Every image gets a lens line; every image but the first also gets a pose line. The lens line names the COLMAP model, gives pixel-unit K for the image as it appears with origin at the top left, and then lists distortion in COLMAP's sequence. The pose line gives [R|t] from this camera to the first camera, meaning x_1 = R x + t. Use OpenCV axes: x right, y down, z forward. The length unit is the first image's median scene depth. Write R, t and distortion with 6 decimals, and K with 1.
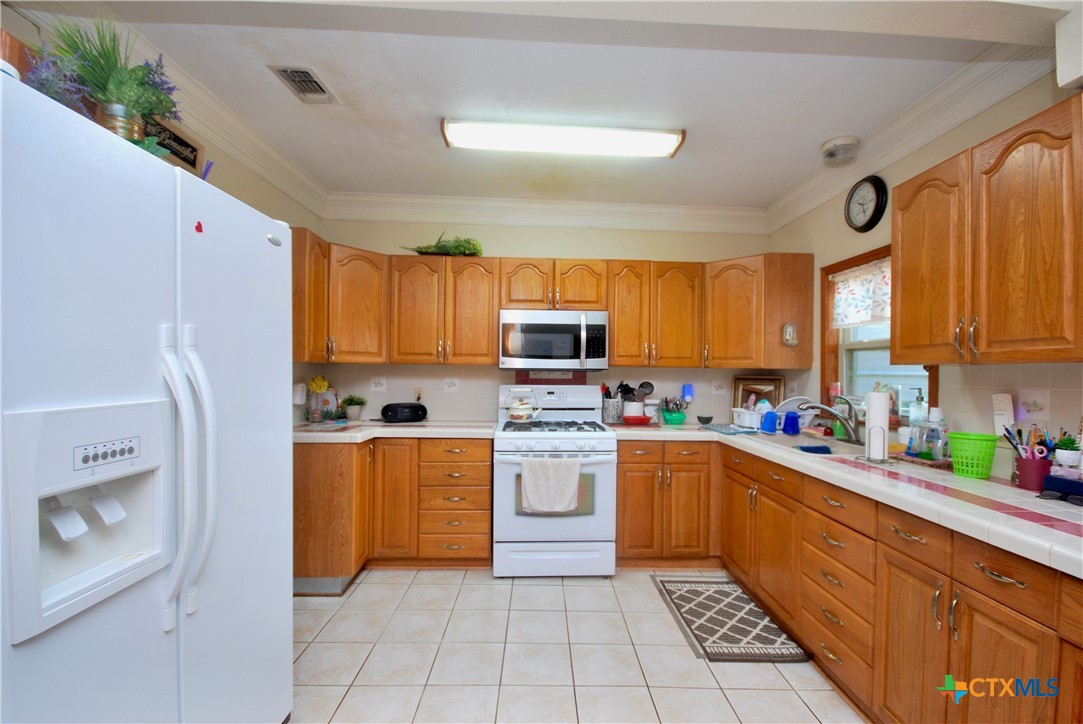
lens RADIAL K [[474.4, 0, 544.9], [0, 474.4, 369.6], [0, 0, 1]] dist [0.013158, -0.013748]
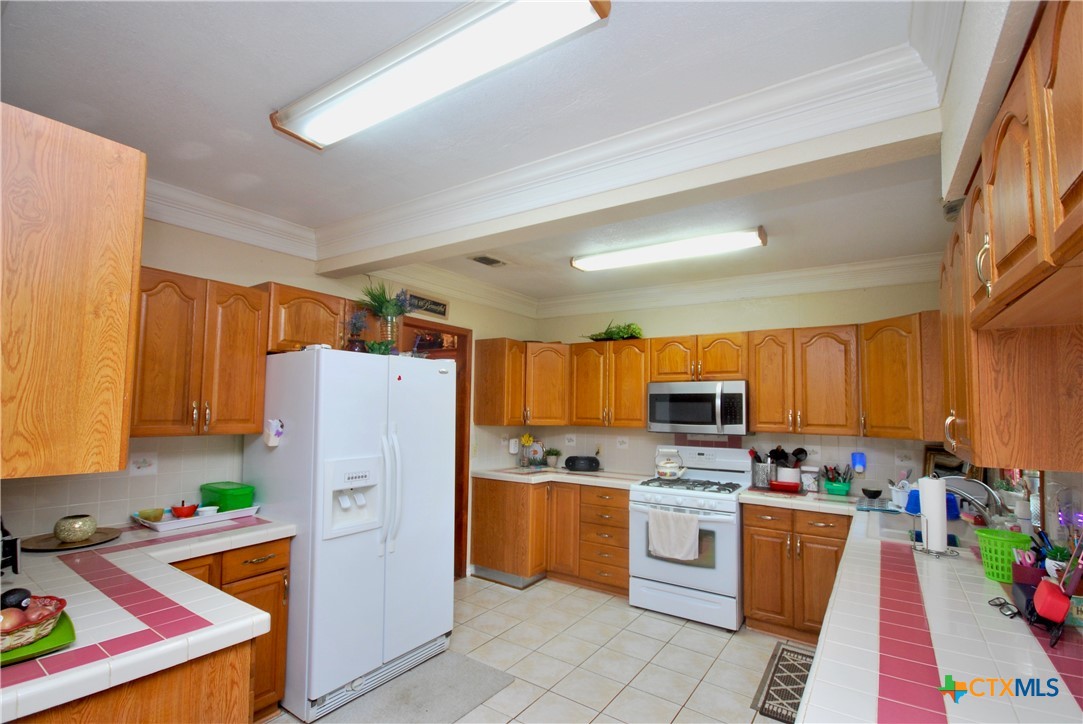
lens RADIAL K [[502.3, 0, 539.3], [0, 502.3, 378.4], [0, 0, 1]] dist [0.003653, 0.013166]
pose [[0.808813, -0.033975, -0.587084, 0.452168], [-0.004994, 0.997897, -0.064631, -0.055731], [0.588045, 0.055206, 0.806942, -0.197608]]
